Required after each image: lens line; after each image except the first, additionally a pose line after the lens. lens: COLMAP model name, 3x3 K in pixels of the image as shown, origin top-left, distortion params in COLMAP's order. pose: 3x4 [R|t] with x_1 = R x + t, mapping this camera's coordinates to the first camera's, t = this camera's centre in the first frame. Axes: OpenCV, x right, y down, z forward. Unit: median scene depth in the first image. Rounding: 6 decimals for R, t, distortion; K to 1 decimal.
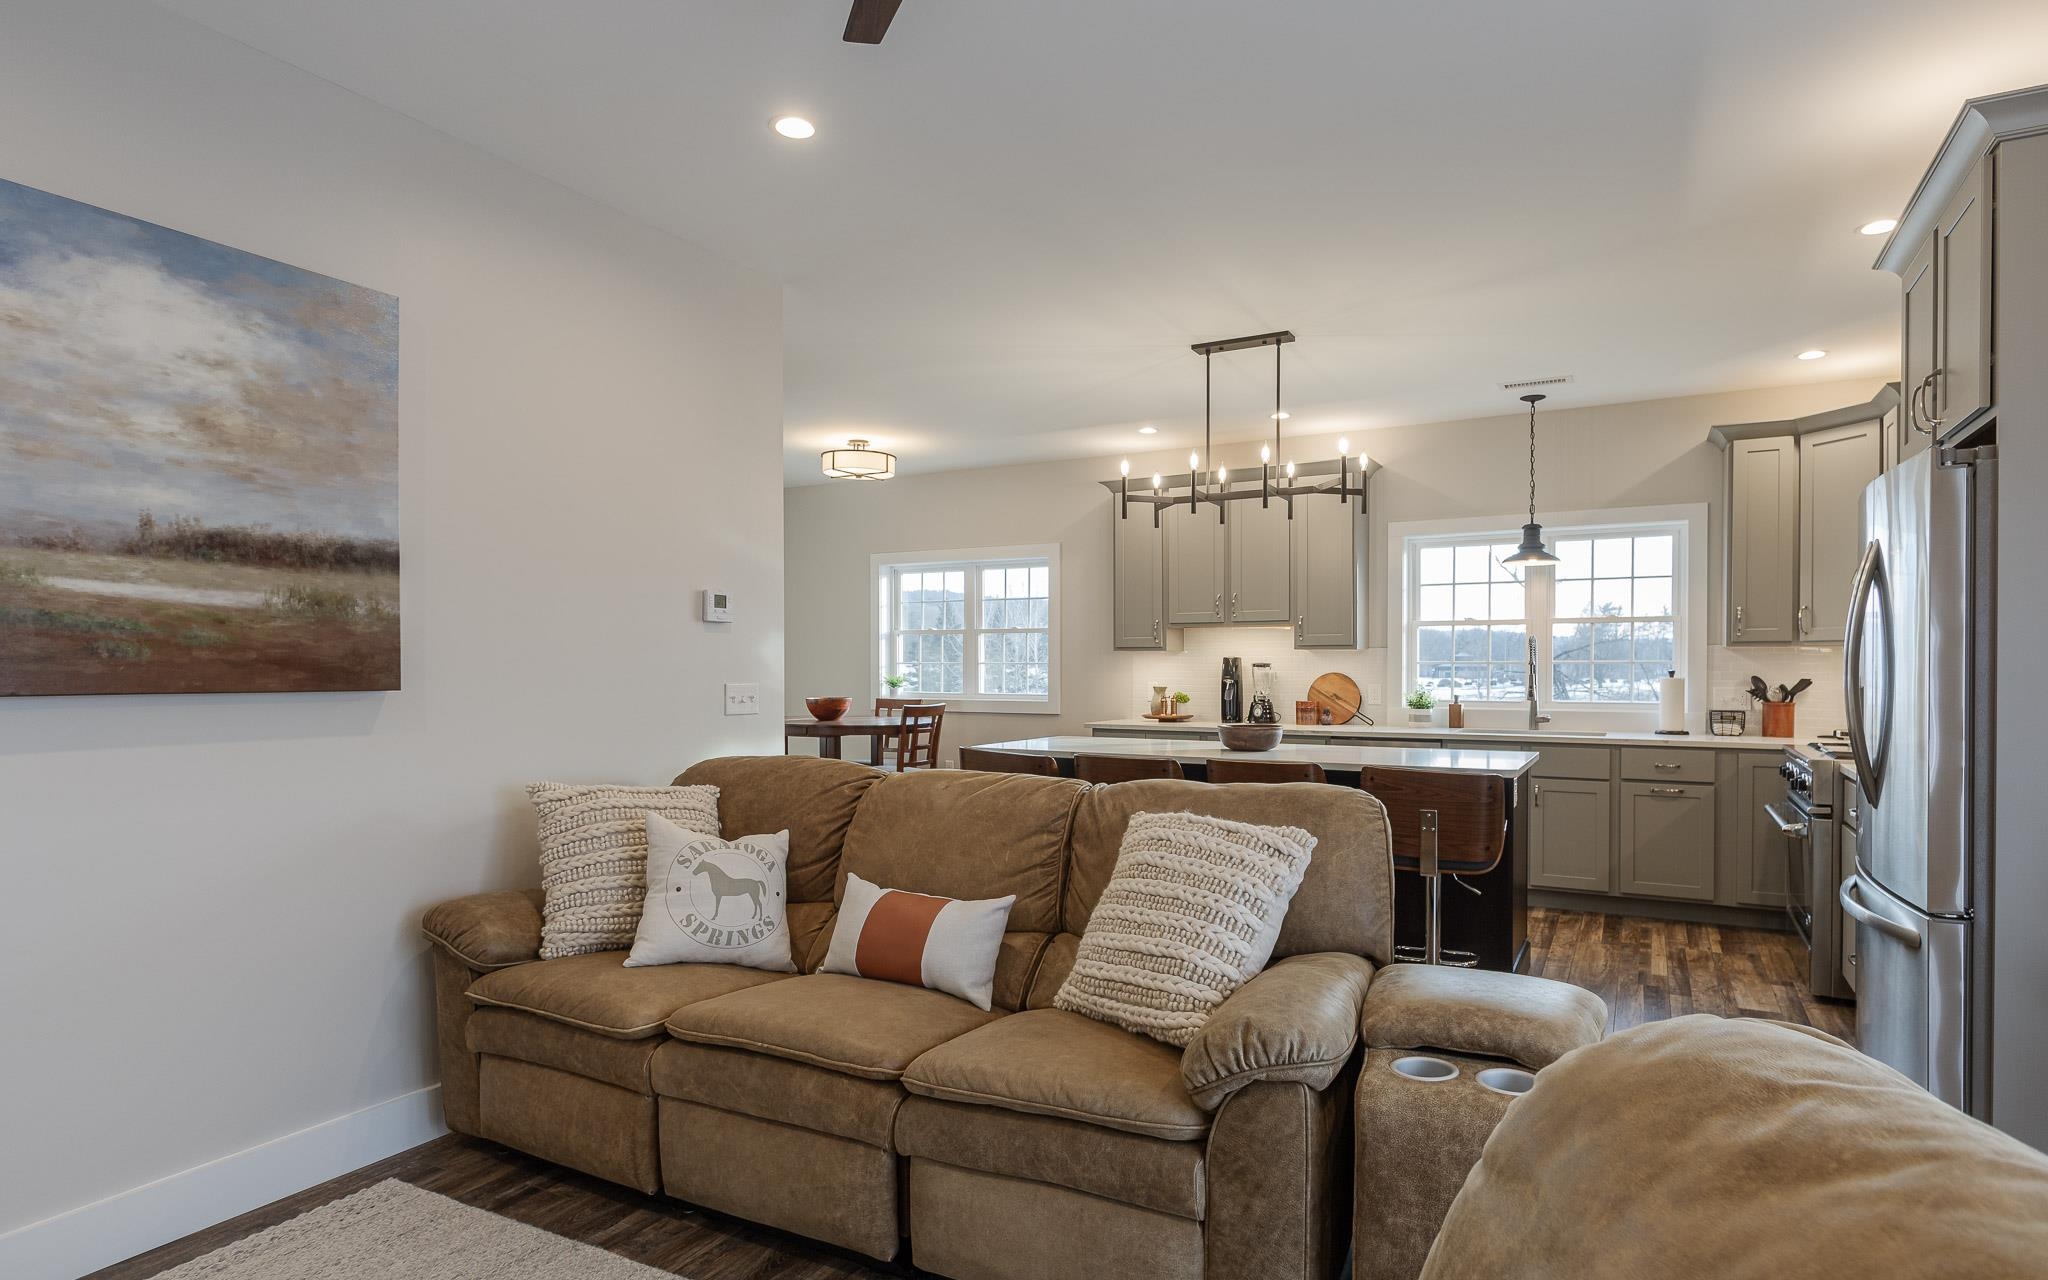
lens RADIAL K [[1107.3, 0, 1012.6], [0, 1107.3, 657.1], [0, 0, 1]] dist [0.000063, -0.000546]
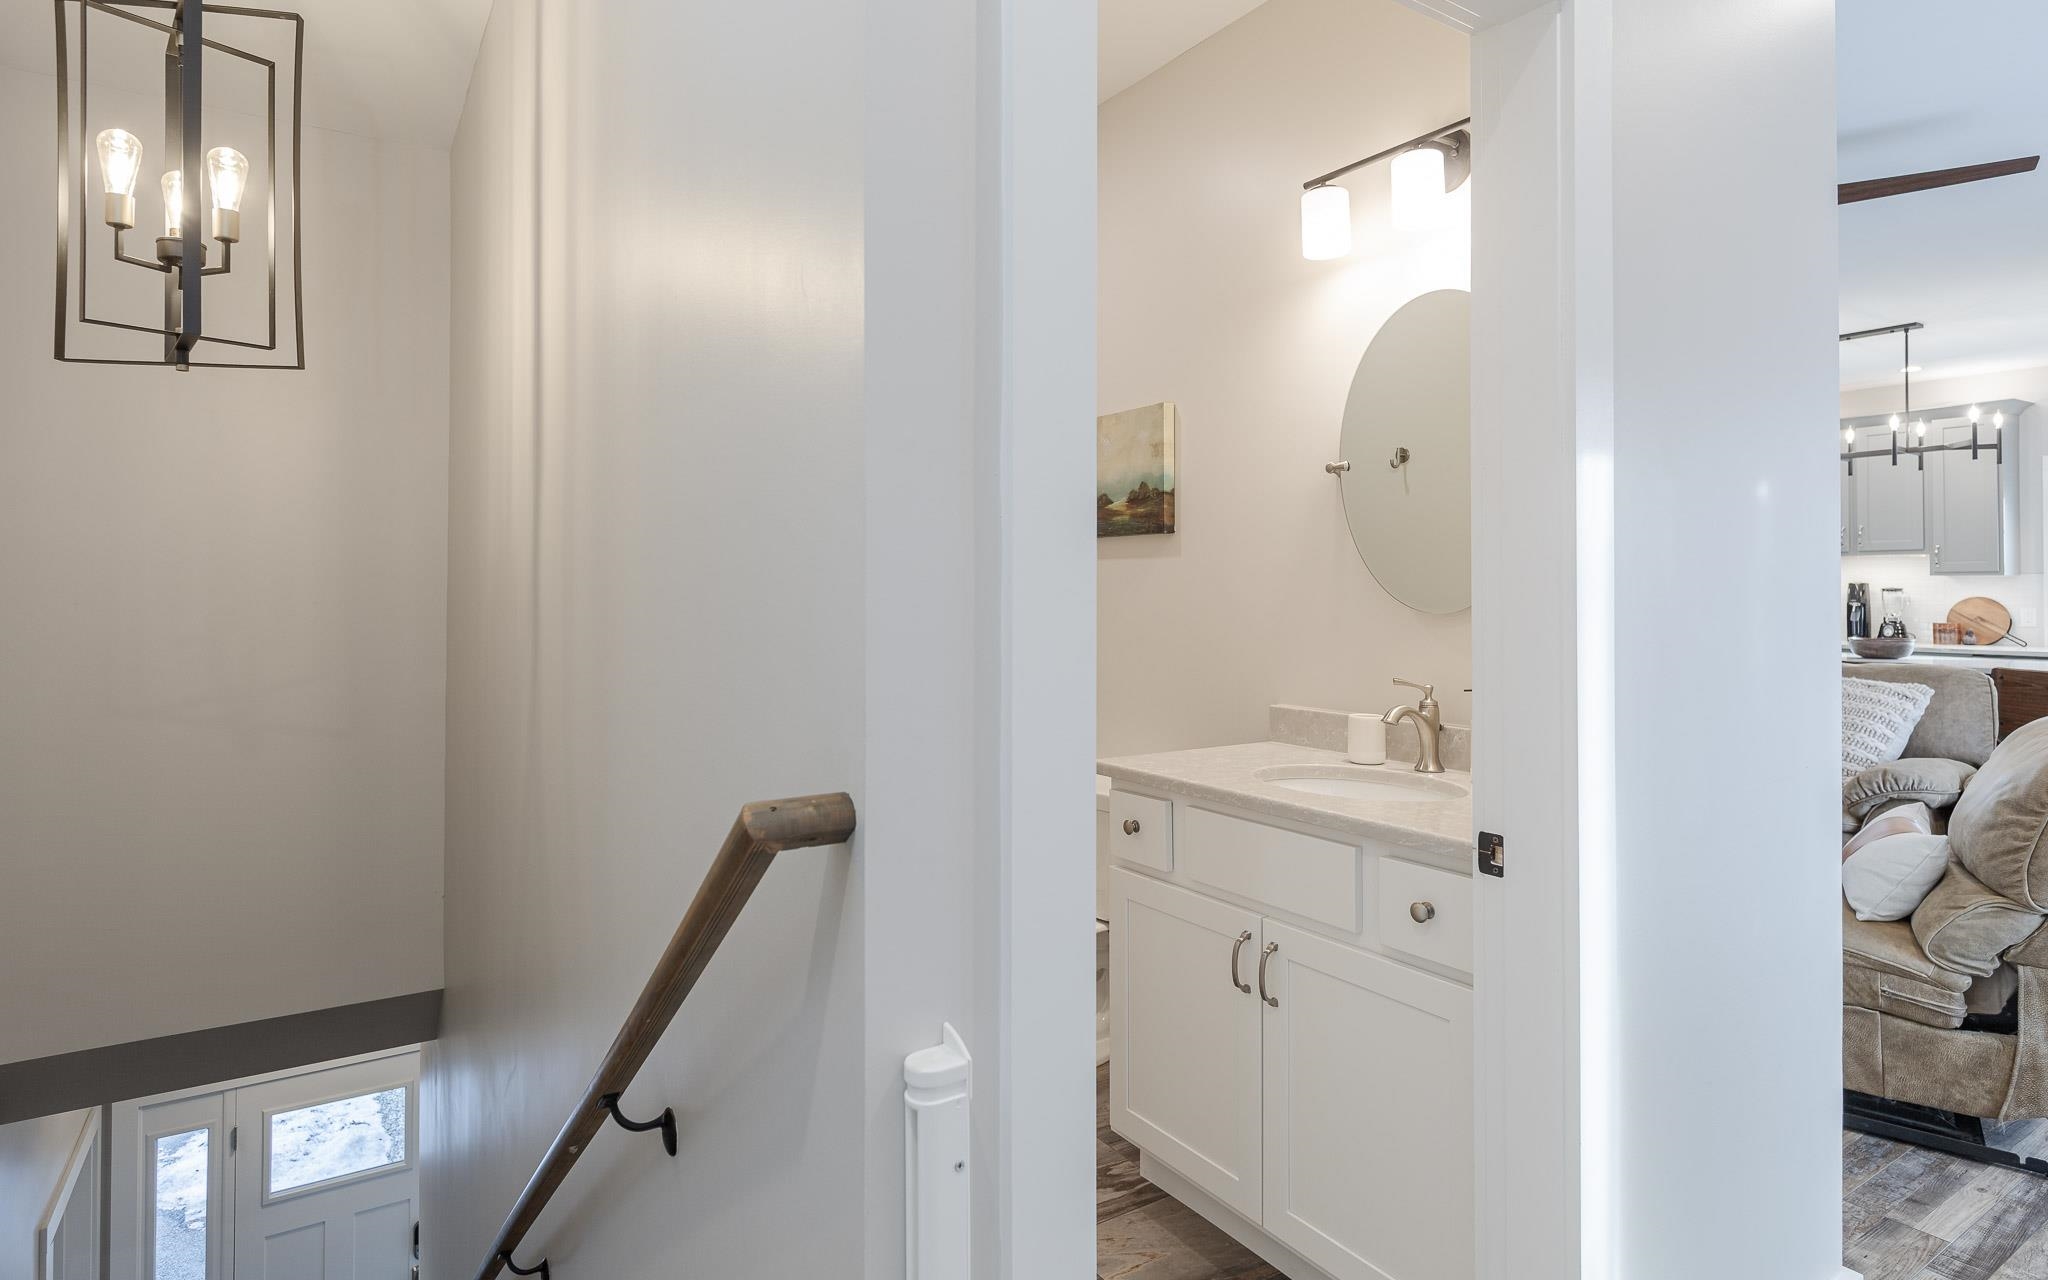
lens RADIAL K [[1055.7, 0, 1009.7], [0, 1055.7, 577.5], [0, 0, 1]] dist [-0.000233, -0.000460]
pose [[0.889162, -0.007273, -0.457534, -0.112171], [0.004779, 0.999967, -0.006608, -0.003399], [0.457567, 0.003689, 0.889167, -0.498508]]
